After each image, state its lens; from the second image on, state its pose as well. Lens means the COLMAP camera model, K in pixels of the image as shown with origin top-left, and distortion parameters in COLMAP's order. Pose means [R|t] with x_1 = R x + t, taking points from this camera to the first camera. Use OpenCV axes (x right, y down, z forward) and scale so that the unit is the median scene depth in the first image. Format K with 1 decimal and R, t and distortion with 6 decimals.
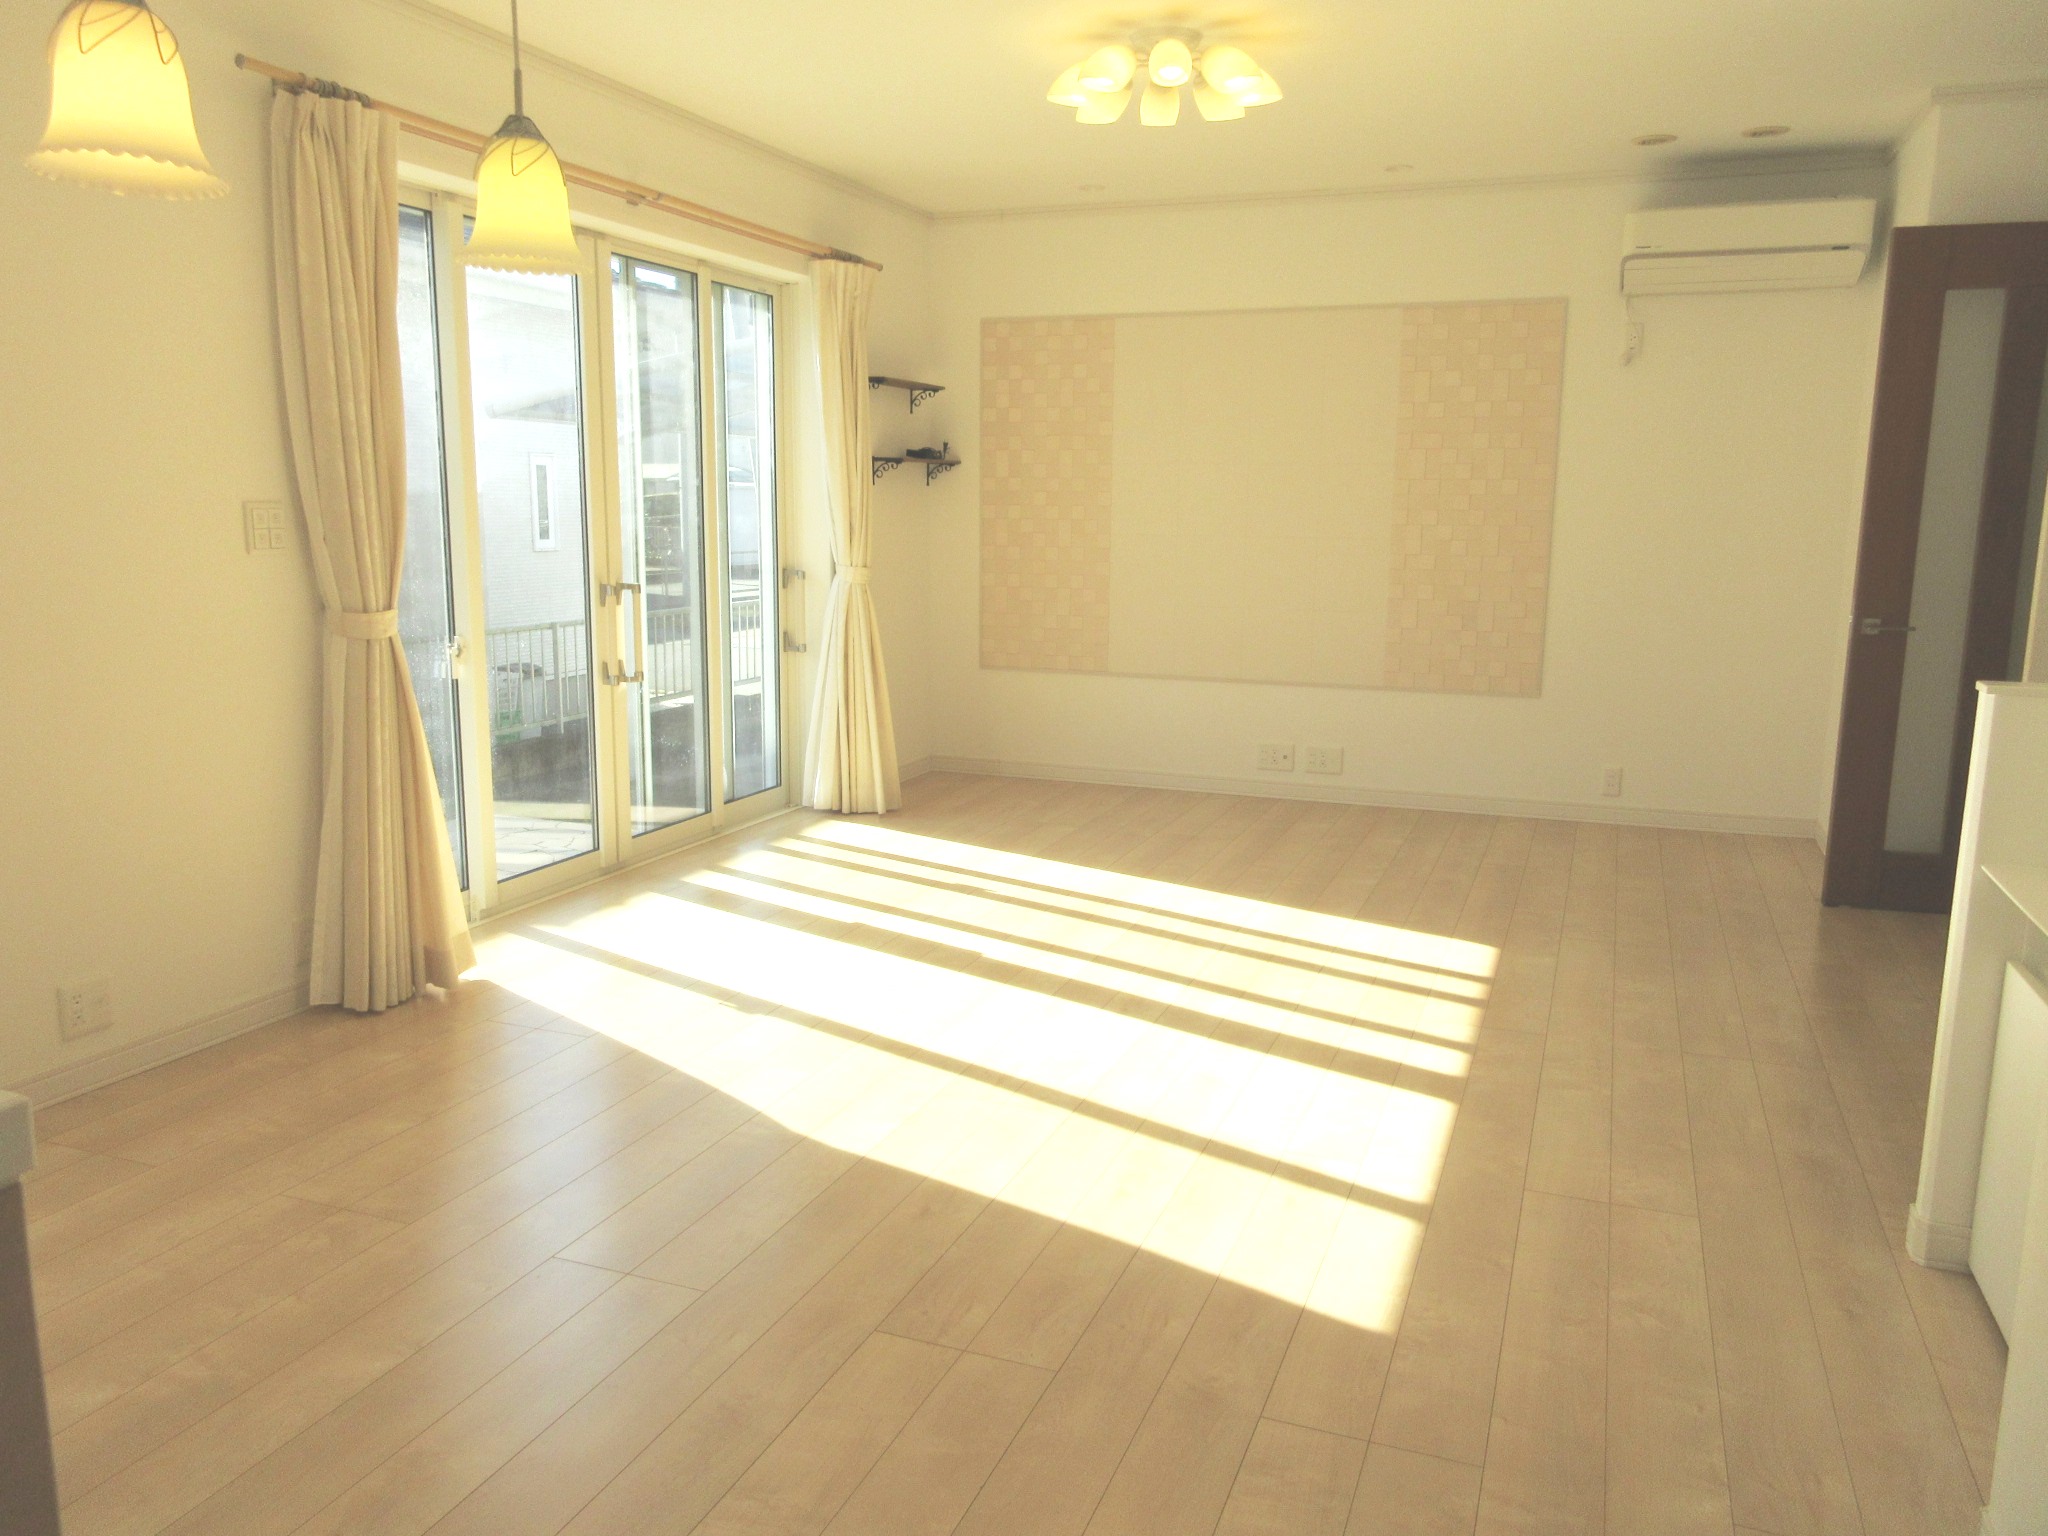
lens RADIAL K [[1533.6, 0, 1022.6], [0, 1533.6, 768.1], [0, 0, 1]] dist [0.004121, 0.002189]
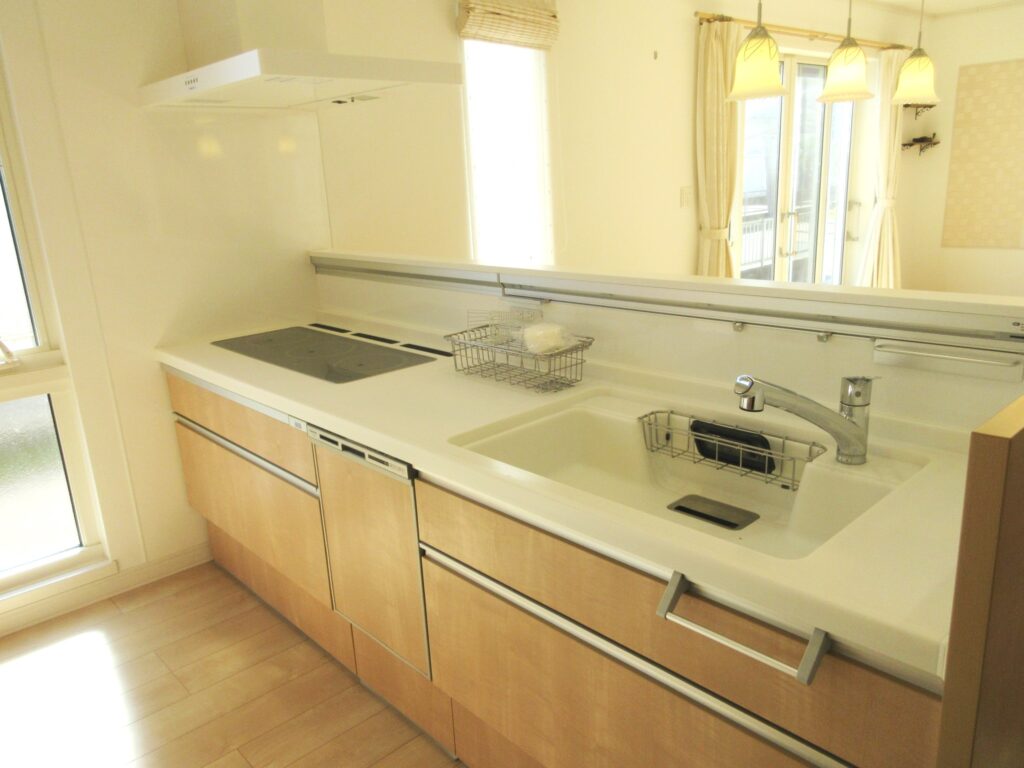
lens RADIAL K [[766.8, 0, 512.5], [0, 766.8, 385.2], [0, 0, 1]] dist [0.004121, 0.002189]
pose [[0.900243, 0.055320, -0.431858, -0.102143], [-0.008962, 0.994039, 0.108653, 0.012111], [0.435295, -0.093944, 0.895373, -0.184080]]
